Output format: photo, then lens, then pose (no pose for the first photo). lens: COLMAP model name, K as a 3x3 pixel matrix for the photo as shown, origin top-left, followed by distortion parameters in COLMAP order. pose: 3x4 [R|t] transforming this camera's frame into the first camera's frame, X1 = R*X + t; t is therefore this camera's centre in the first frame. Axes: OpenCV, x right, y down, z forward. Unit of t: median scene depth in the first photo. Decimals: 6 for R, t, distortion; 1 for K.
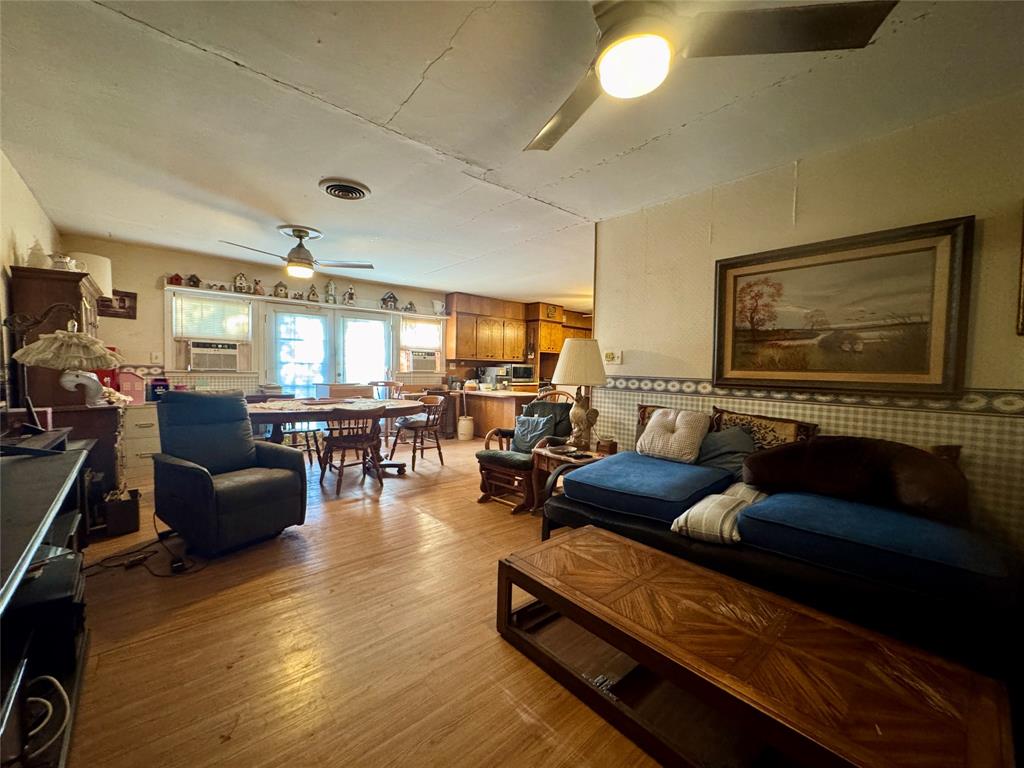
lens RADIAL K [[409.1, 0, 513.4], [0, 409.1, 386.6], [0, 0, 1]] dist [-0.002293, 0.000930]
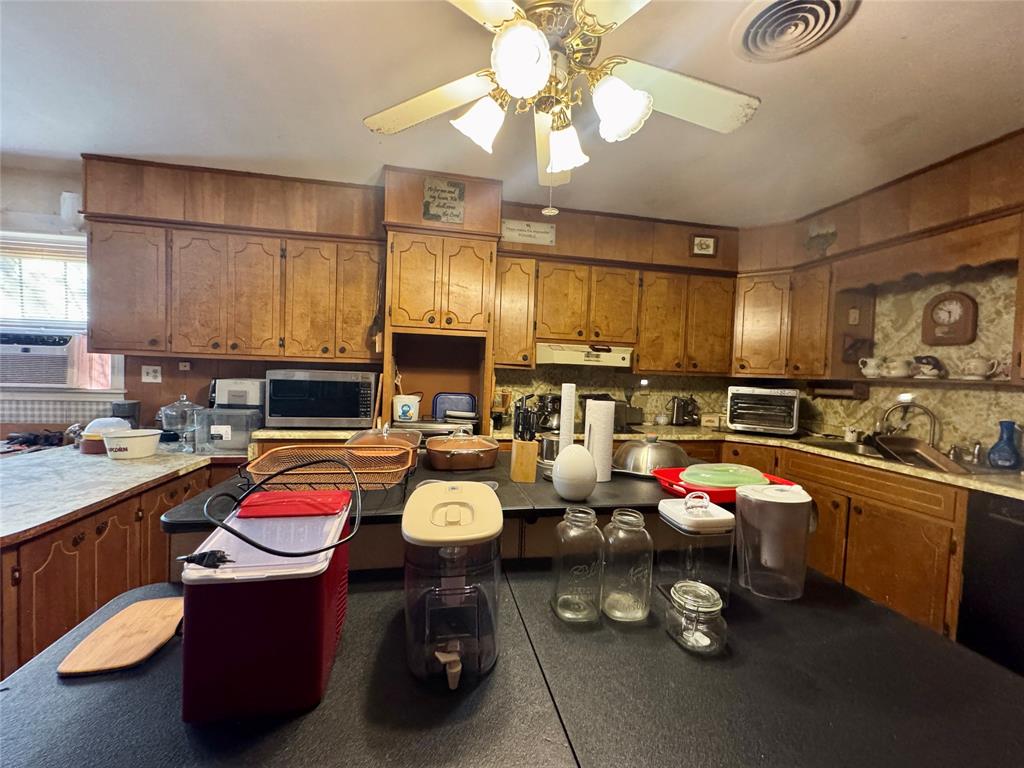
lens RADIAL K [[409.1, 0, 512.0], [0, 409.1, 384.1], [0, 0, 1]] dist [-0.002293, 0.000930]
pose [[0.857869, 0.029342, -0.513031, 0.539334], [-0.040193, 0.999141, -0.010065, -0.082678], [0.512295, 0.029254, 0.858311, 1.406009]]
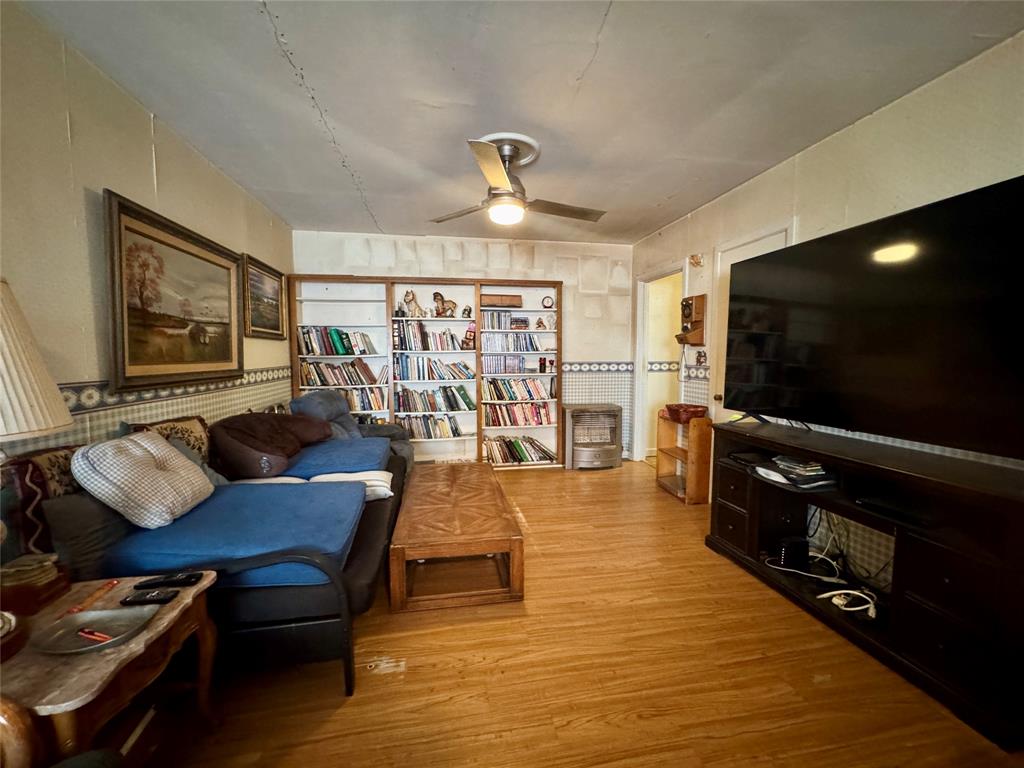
lens RADIAL K [[409.1, 0, 513.2], [0, 409.1, 383.6], [0, 0, 1]] dist [-0.002293, 0.000930]
pose [[-0.853636, -0.057557, 0.517680, -0.226349], [0.005282, 0.992868, 0.119100, -0.053184], [-0.520843, 0.104402, -0.847244, 0.761864]]
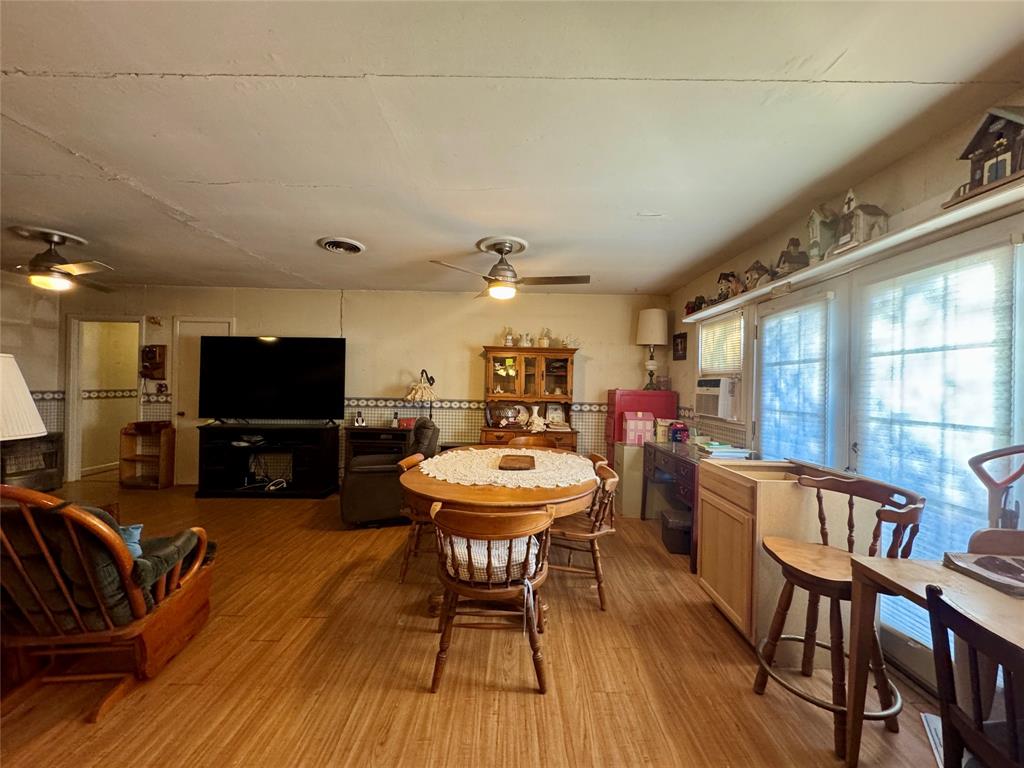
lens RADIAL K [[409.1, 0, 510.0], [0, 409.1, 386.8], [0, 0, 1]] dist [-0.002293, 0.000930]
pose [[-0.673078, -0.028937, -0.739005, 0.062782], [-0.064490, 0.997725, 0.019670, -0.095390], [0.736754, 0.060897, -0.673413, 1.386125]]
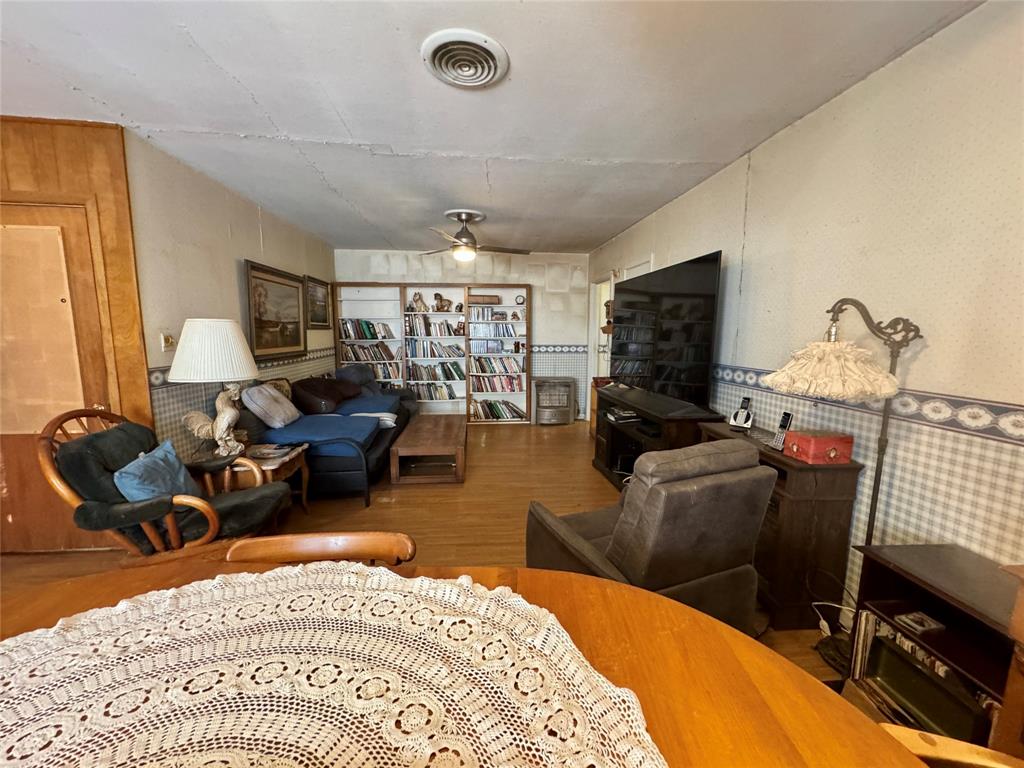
lens RADIAL K [[409.1, 0, 512.7], [0, 409.1, 381.8], [0, 0, 1]] dist [-0.002293, 0.000930]
pose [[-0.810011, -0.096324, 0.578450, -0.542866], [0.004836, 0.985286, 0.170843, -0.095433], [-0.586395, 0.141182, -0.797626, 0.959840]]
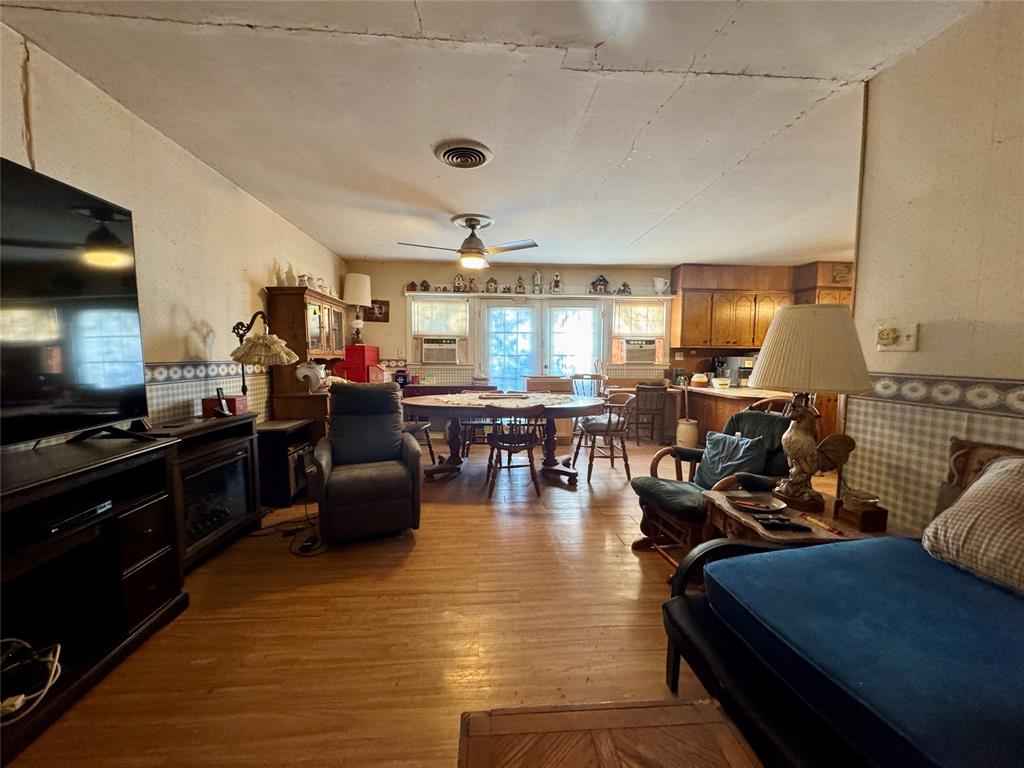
lens RADIAL K [[409.1, 0, 511.5], [0, 409.1, 384.6], [0, 0, 1]] dist [-0.002293, 0.000930]
pose [[0.795584, 0.029630, -0.605119, 0.134018], [-0.017550, 0.999511, 0.025867, -0.013903], [0.605589, -0.009959, 0.795715, 0.241087]]
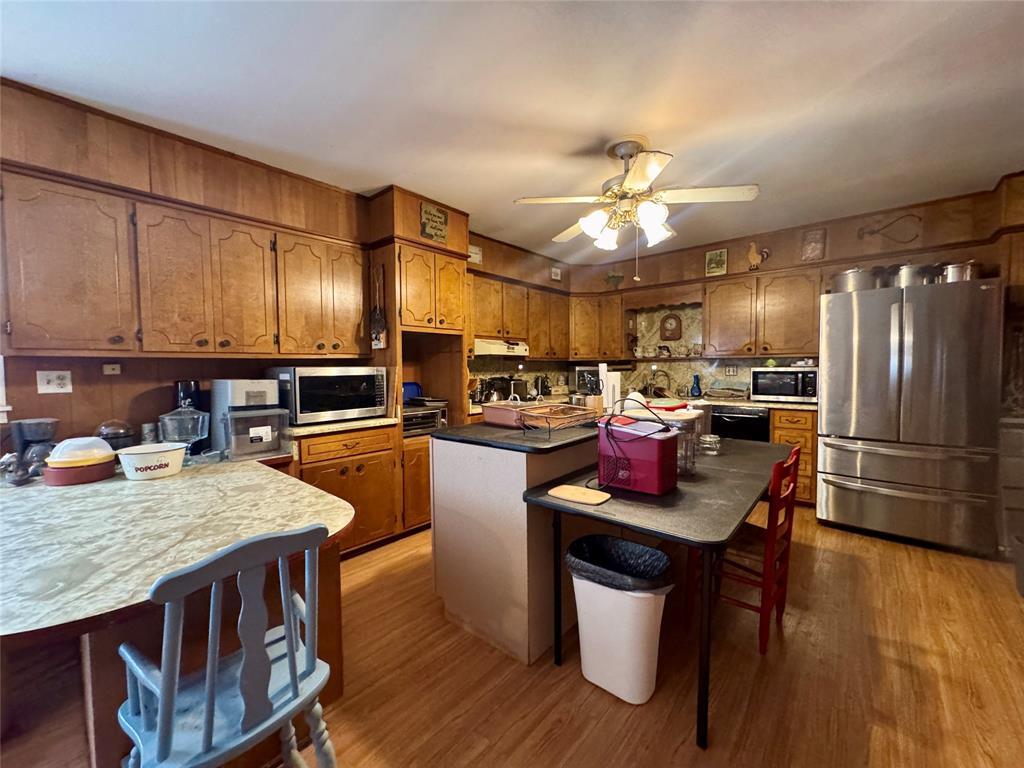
lens RADIAL K [[409.1, 0, 513.5], [0, 409.1, 385.9], [0, 0, 1]] dist [-0.002293, 0.000930]
pose [[0.991585, -0.032281, 0.125367, 0.206631], [0.031120, 0.999453, 0.011207, -0.066791], [-0.125660, -0.007211, 0.992047, 1.136709]]
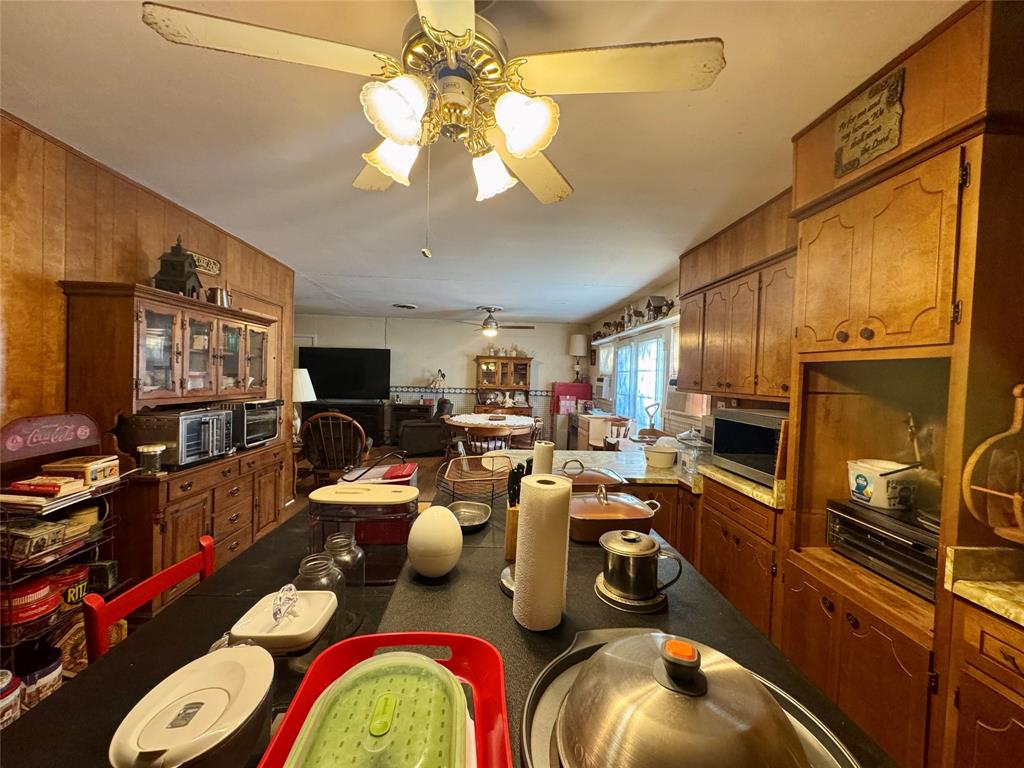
lens RADIAL K [[409.1, 0, 508.7], [0, 409.1, 383.7], [0, 0, 1]] dist [-0.002293, 0.000930]
pose [[-0.630961, -0.020212, -0.775551, 0.587574], [-0.074029, 0.996668, 0.034252, -0.124258], [0.772274, 0.079025, -0.630355, 1.827158]]
